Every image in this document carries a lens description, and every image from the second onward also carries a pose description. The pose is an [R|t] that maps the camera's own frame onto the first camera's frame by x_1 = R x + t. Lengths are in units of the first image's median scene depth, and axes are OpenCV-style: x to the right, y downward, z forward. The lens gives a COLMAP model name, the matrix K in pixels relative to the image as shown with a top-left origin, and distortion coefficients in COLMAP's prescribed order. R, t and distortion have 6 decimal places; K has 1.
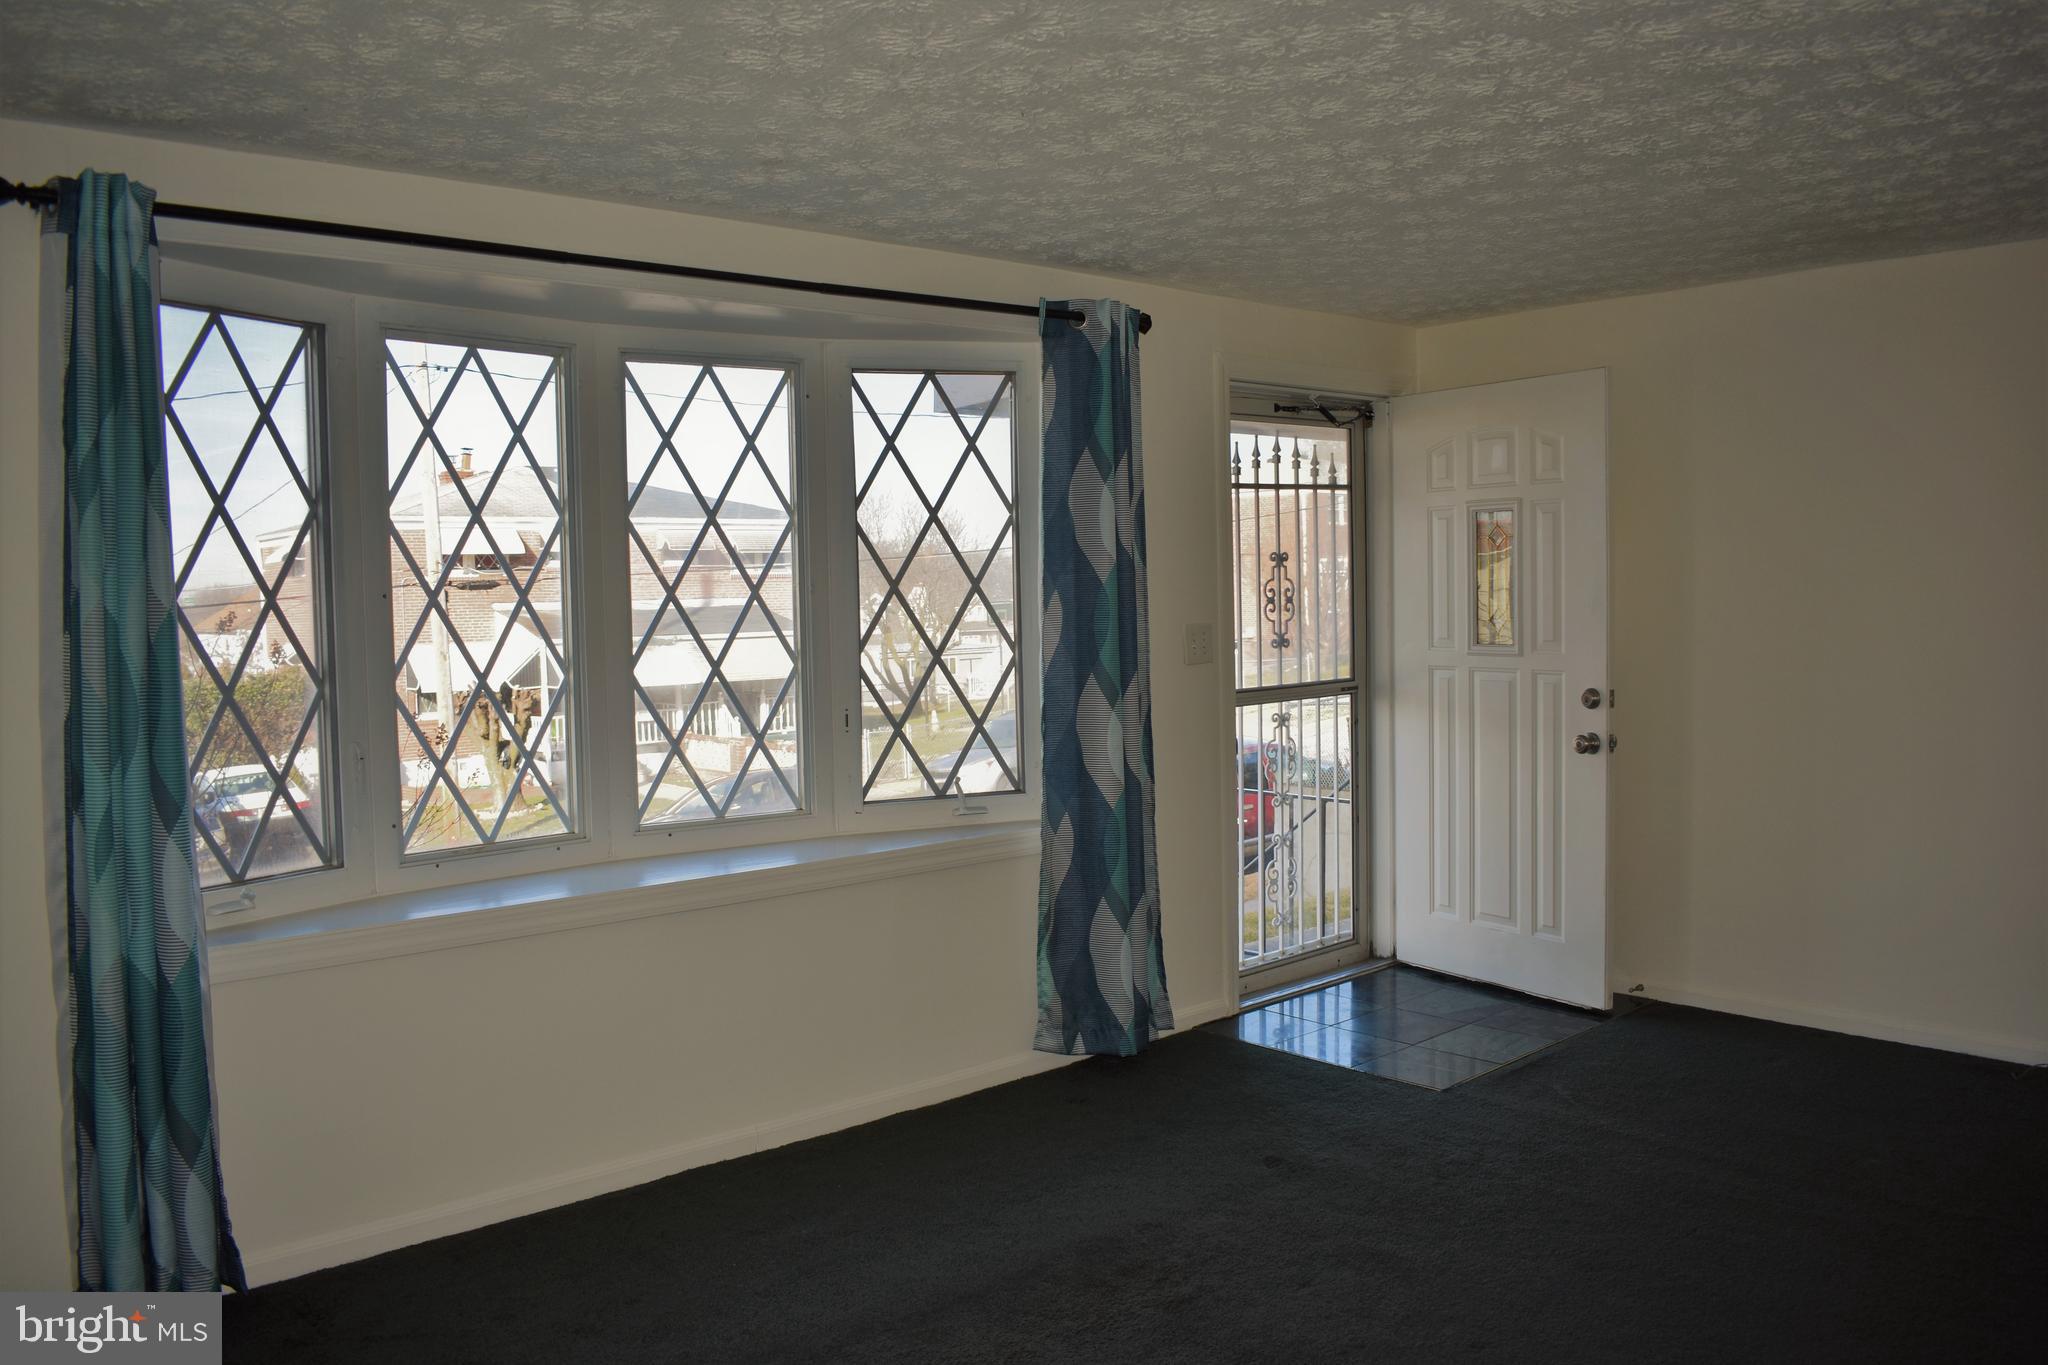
lens RADIAL K [[1593.6, 0, 1016.8], [0, 1593.6, 683.5], [0, 0, 1]] dist [-0.088971, -0.000526]
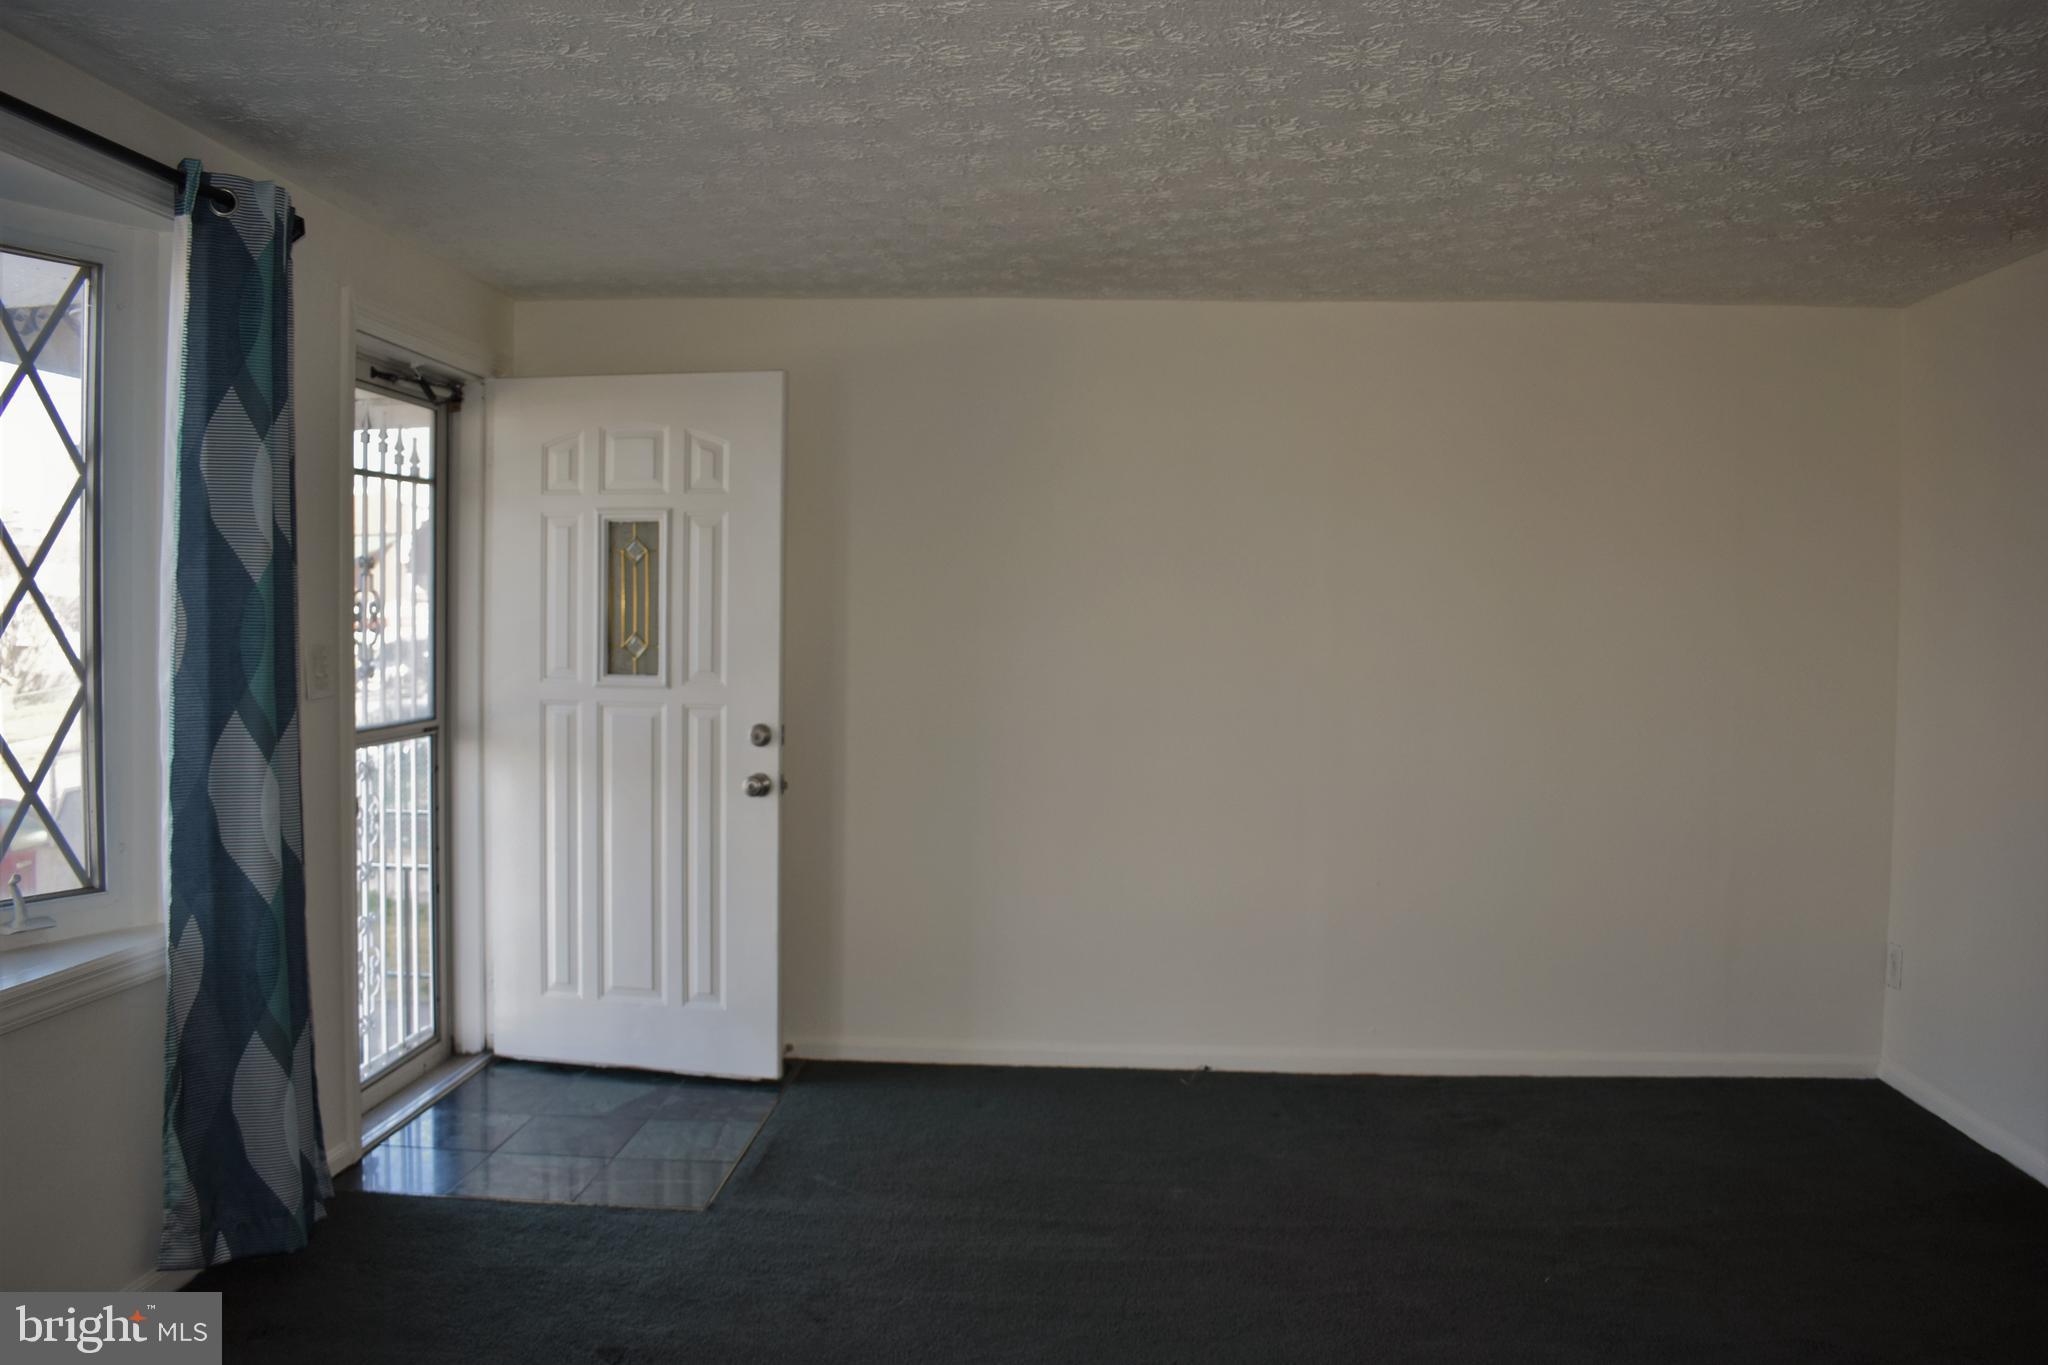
lens RADIAL K [[1593.6, 0, 1016.8], [0, 1593.6, 683.5], [0, 0, 1]] dist [-0.088971, -0.000526]
pose [[0.697708, 0.003509, 0.716374, -0.179145], [0.013980, 0.999731, -0.018512, -0.001236], [-0.716246, 0.022931, 0.697471, 0.250877]]
